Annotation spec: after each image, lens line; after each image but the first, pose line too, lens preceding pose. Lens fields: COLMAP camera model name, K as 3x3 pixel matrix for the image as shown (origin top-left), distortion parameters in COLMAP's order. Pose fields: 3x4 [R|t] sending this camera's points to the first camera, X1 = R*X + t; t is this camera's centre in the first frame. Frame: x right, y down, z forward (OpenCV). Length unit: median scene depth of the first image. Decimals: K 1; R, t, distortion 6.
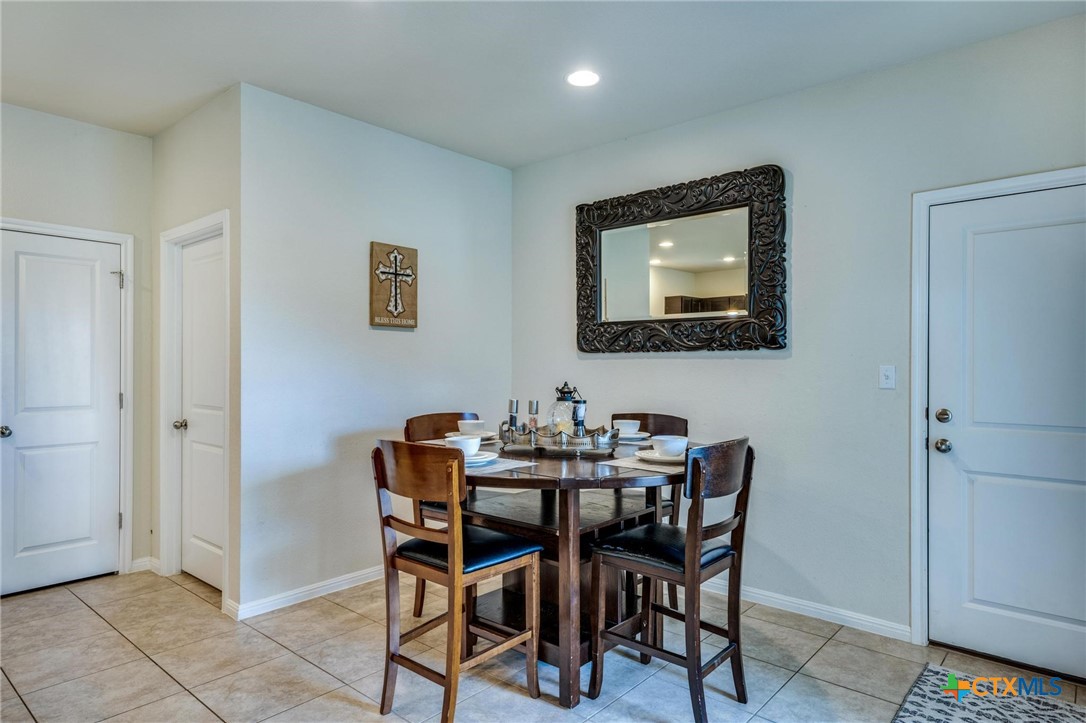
lens RADIAL K [[623.3, 0, 536.3], [0, 623.3, 367.1], [0, 0, 1]] dist [0.011008, -0.002248]
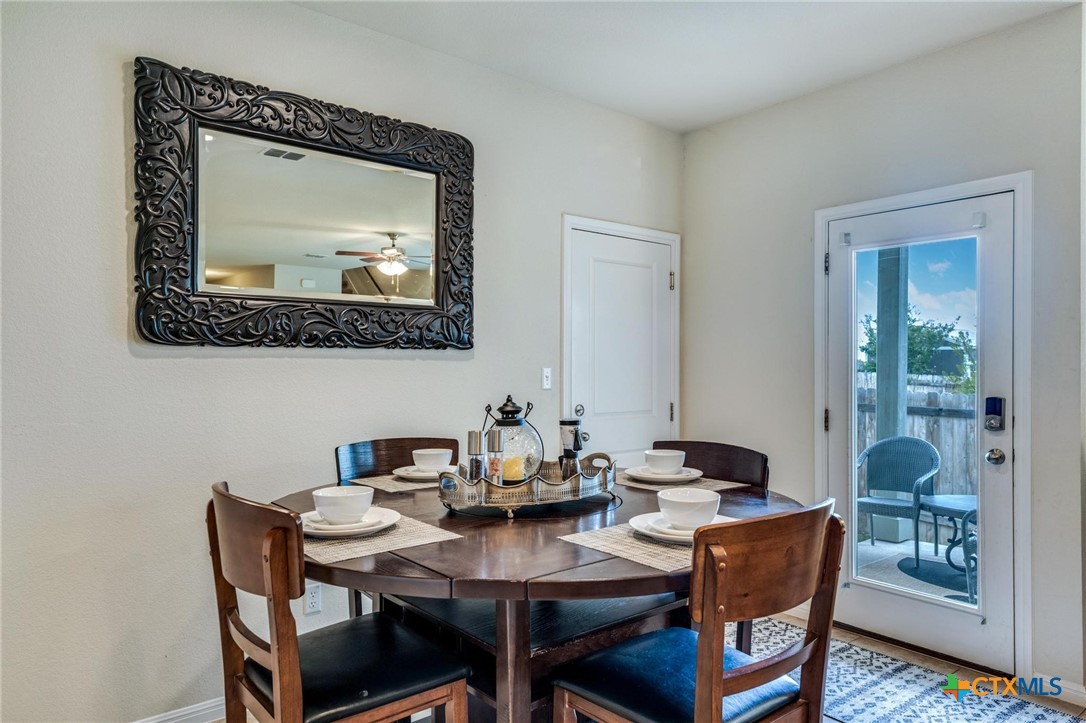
lens RADIAL K [[705.7, 0, 545.5], [0, 705.7, 360.3], [0, 0, 1]] dist [0.000477, -0.000400]
pose [[0.162832, 0.006144, 0.986635, -0.551121], [0.004763, 0.999964, -0.007013, -0.005759], [-0.986642, 0.005841, 0.162796, 0.708720]]
